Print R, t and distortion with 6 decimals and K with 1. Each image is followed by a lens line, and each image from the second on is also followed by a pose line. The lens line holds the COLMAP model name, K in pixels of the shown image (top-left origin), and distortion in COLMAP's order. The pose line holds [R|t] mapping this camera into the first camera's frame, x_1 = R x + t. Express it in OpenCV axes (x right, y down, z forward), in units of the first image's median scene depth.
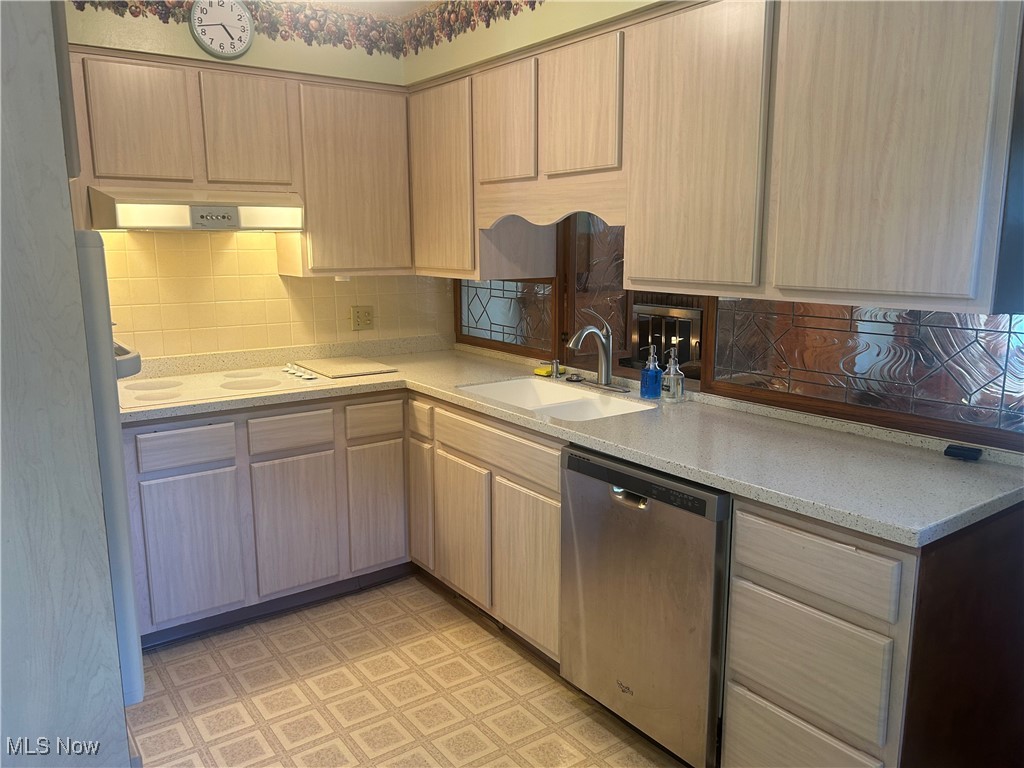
lens RADIAL K [[769.3, 0, 512.4], [0, 769.3, 380.9], [0, 0, 1]] dist [0.054991, -0.064499]
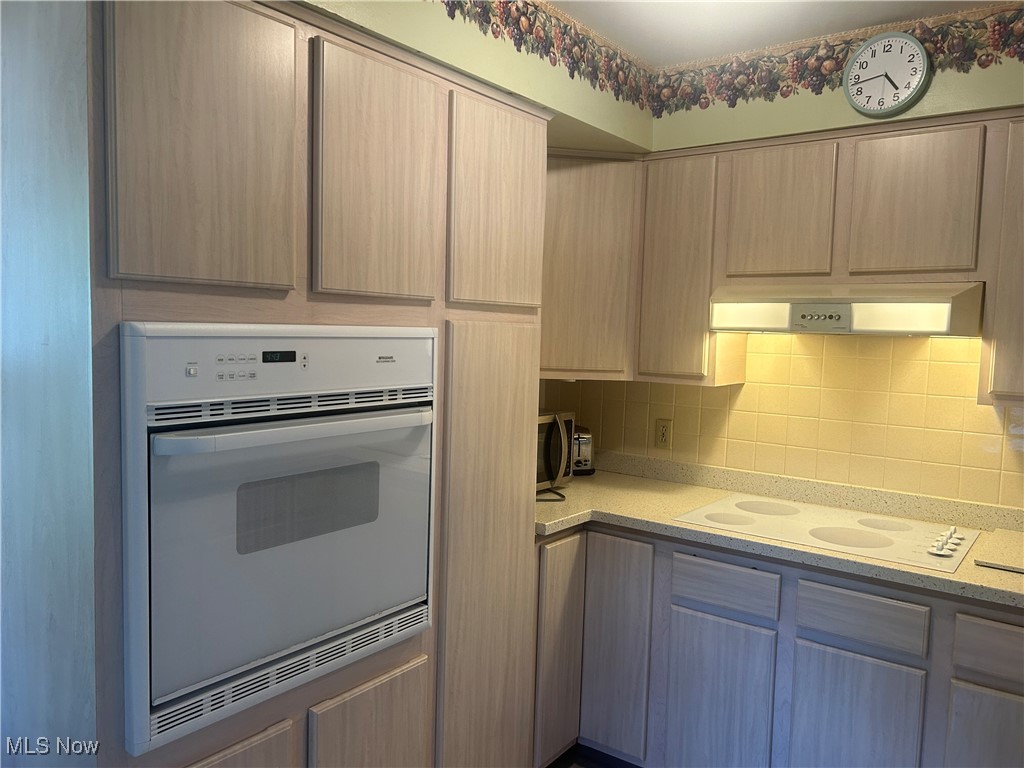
lens RADIAL K [[769.3, 0, 512.5], [0, 769.3, 386.7], [0, 0, 1]] dist [0.054991, -0.064499]
pose [[0.295750, 0.080822, -0.951840, 0.283314], [-0.204639, 0.978643, 0.019514, -0.091522], [0.933089, 0.189013, 0.305973, 0.473206]]
